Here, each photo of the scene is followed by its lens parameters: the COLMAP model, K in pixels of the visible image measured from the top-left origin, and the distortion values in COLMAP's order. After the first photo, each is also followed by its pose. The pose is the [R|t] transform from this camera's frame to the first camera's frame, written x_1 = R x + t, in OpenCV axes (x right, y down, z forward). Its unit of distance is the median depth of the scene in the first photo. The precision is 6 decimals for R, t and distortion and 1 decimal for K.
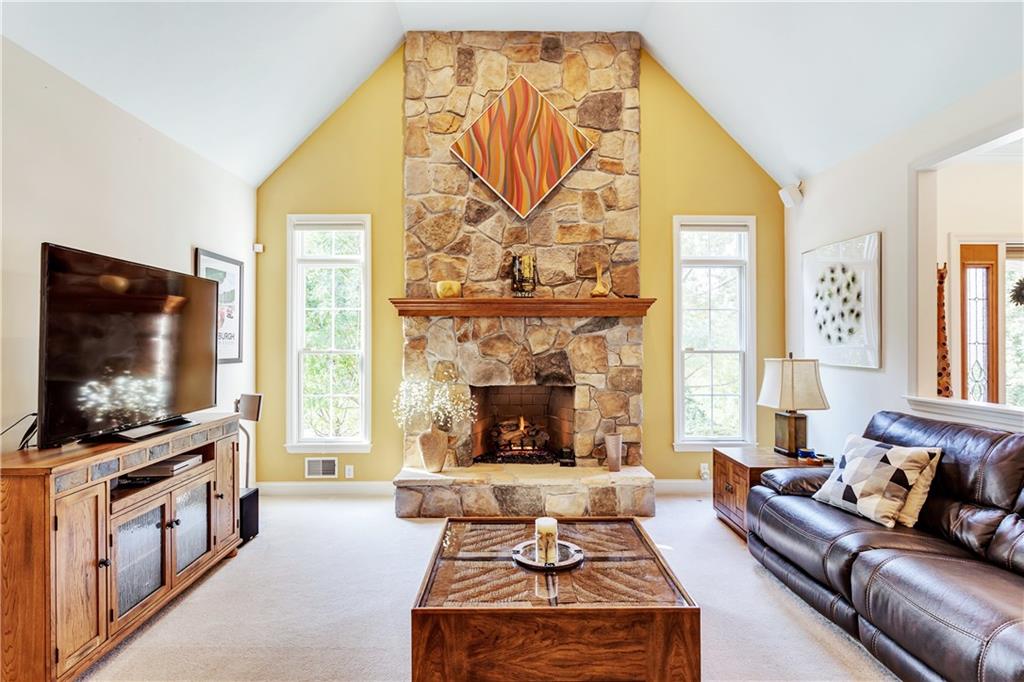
lens RADIAL K [[557.4, 0, 505.8], [0, 557.4, 338.1], [0, 0, 1]] dist [-0.002090, 0.004737]
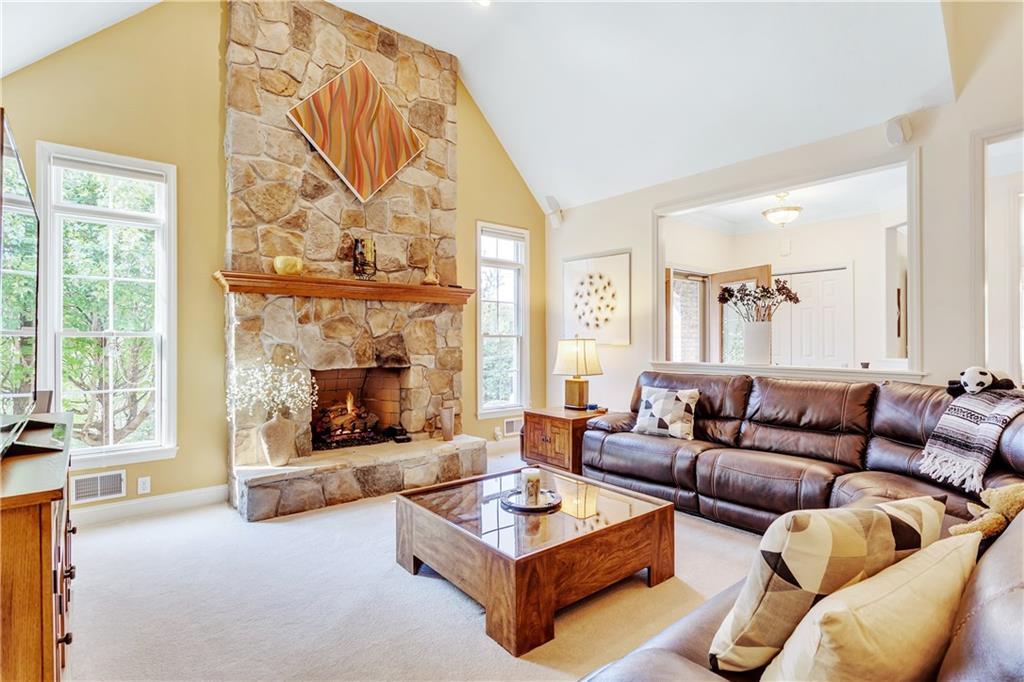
lens RADIAL K [[510.6, 0, 509.1], [0, 510.6, 338.5], [0, 0, 1]] dist [-0.005547, 0.003746]
pose [[0.774796, 0.001282, 0.632210, -0.350117], [-0.003694, 0.999990, 0.002500, 0.028547], [-0.632200, -0.004272, 0.774793, 0.116272]]
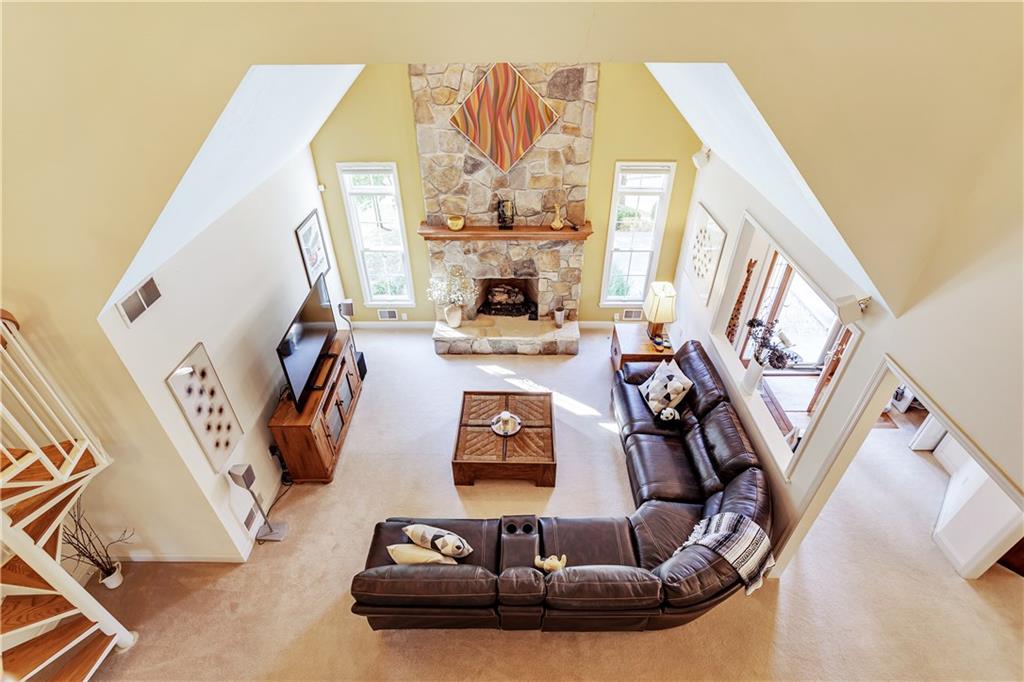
lens RADIAL K [[510.6, 0, 505.8], [0, 510.6, 343.3], [0, 0, 1]] dist [-0.005547, 0.003746]
pose [[0.999613, 0.007548, -0.026776, 0.070506], [0.010293, 0.793835, 0.608046, -0.658004], [0.025845, -0.608087, 0.793450, -0.277866]]
